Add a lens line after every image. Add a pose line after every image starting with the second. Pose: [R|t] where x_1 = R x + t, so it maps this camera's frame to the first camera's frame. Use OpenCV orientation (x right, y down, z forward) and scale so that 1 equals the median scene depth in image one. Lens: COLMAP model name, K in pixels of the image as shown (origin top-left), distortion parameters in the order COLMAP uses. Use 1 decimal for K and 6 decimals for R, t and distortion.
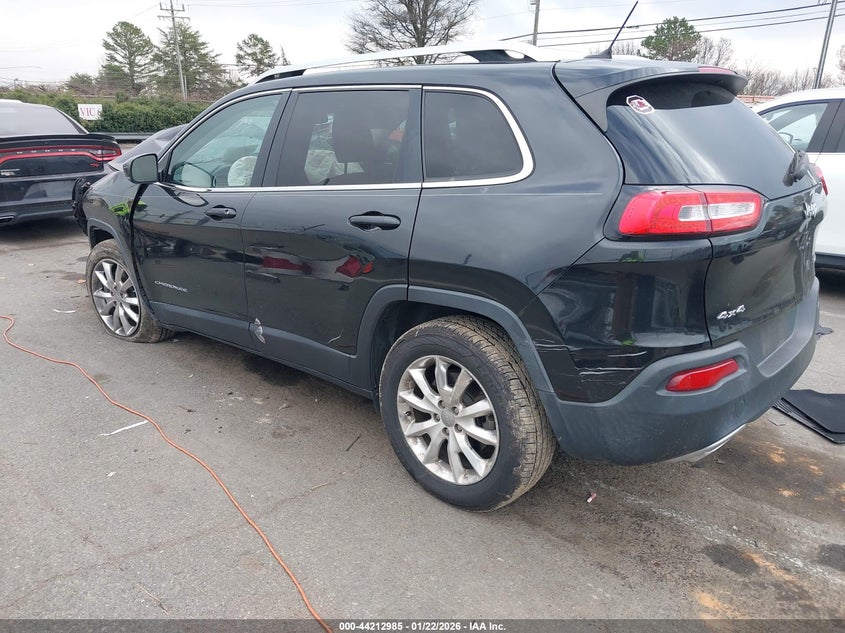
lens RADIAL K [[704.2, 0, 427.6], [0, 704.2, 319.1], [0, 0, 1]] dist [0.021063, -0.004775]
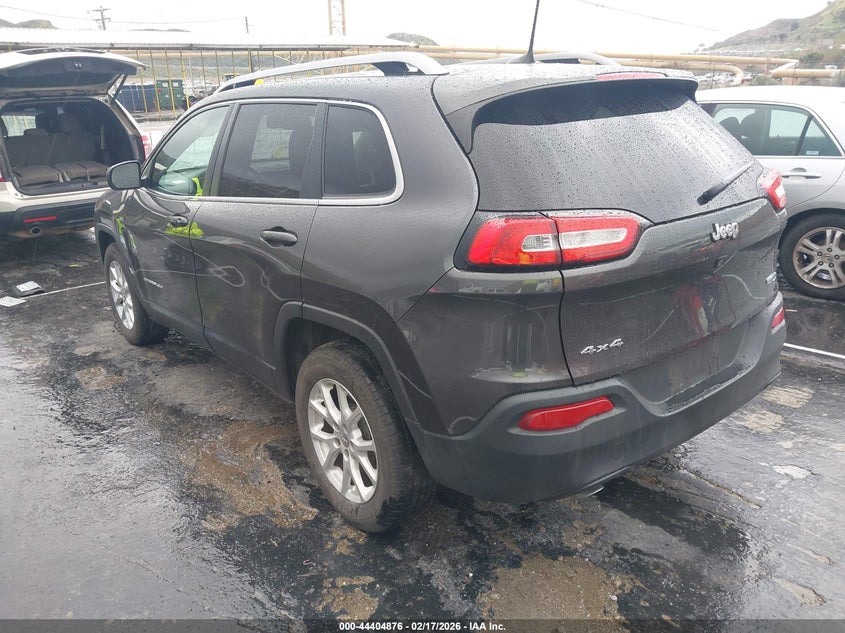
lens RADIAL K [[704.2, 0, 417.5], [0, 704.2, 312.2], [0, 0, 1]] dist [0.021063, -0.004775]
pose [[0.983330, 0.026573, -0.179878, 0.315317], [-0.022489, 0.999442, 0.024707, -0.063829], [0.180434, -0.020250, 0.983379, 0.046364]]
